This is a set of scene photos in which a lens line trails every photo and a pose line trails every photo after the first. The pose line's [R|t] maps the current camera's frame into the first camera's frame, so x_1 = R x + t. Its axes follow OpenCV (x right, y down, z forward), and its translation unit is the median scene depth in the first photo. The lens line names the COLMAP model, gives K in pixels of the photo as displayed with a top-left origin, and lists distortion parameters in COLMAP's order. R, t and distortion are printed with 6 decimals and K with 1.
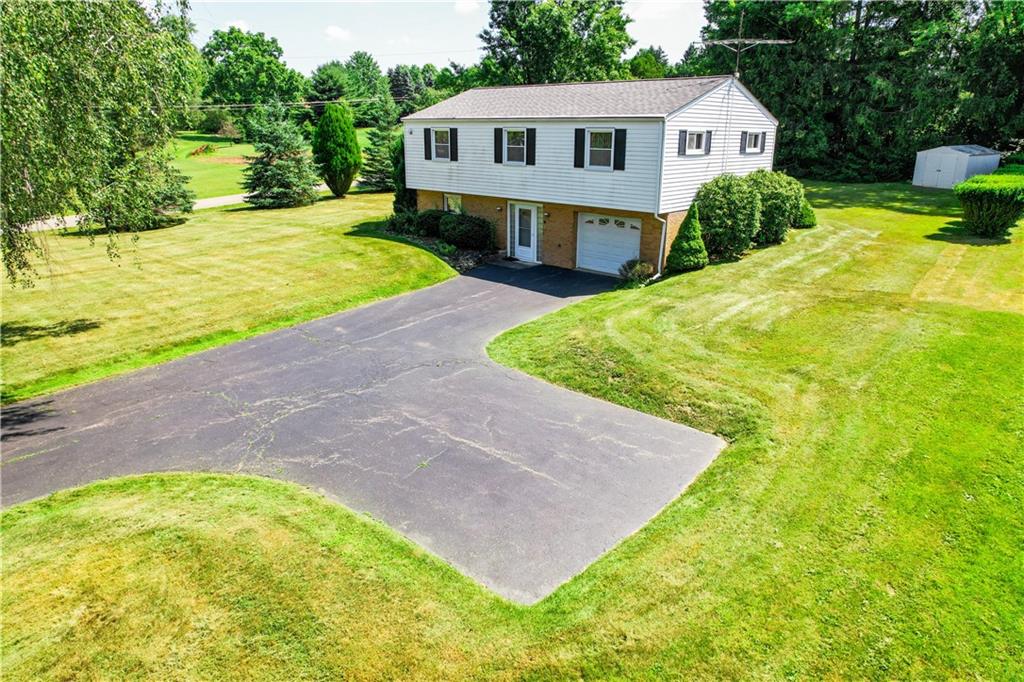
lens RADIAL K [[652.0, 0, 512.0], [0, 652.0, 341.0], [0, 0, 1]] dist [-0.069267, 0.068417]
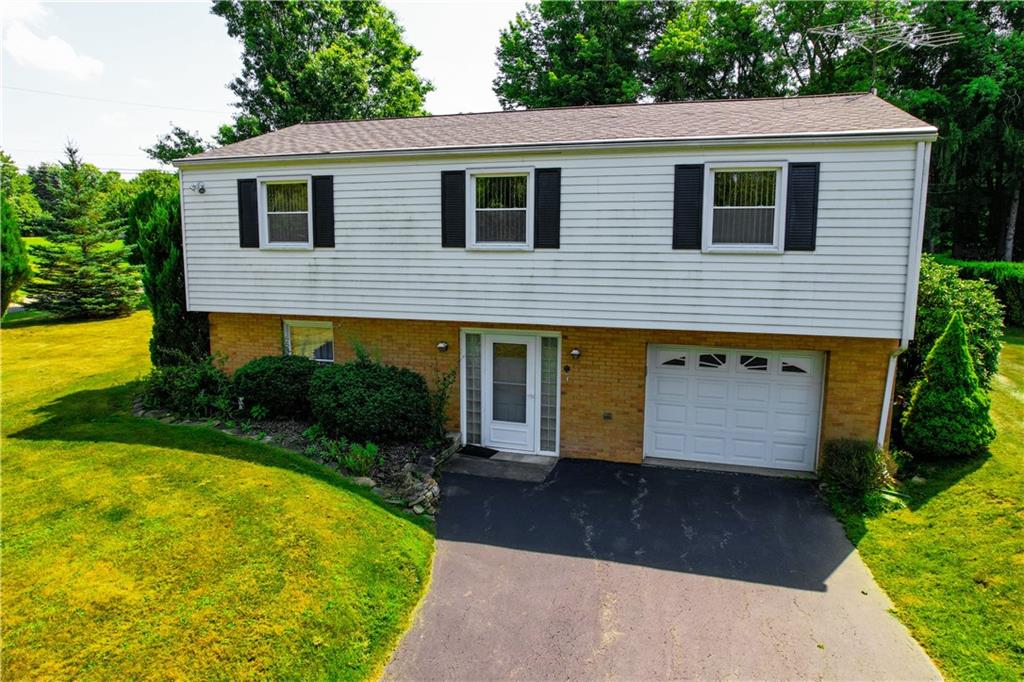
lens RADIAL K [[652.0, 0, 512.0], [0, 652.0, 341.0], [0, 0, 1]] dist [-0.069267, 0.068417]
pose [[0.893966, -0.069095, 0.442776, -0.178896], [0.141530, 0.981004, -0.132665, -0.137475], [-0.425199, 0.181264, 0.886763, 0.564025]]
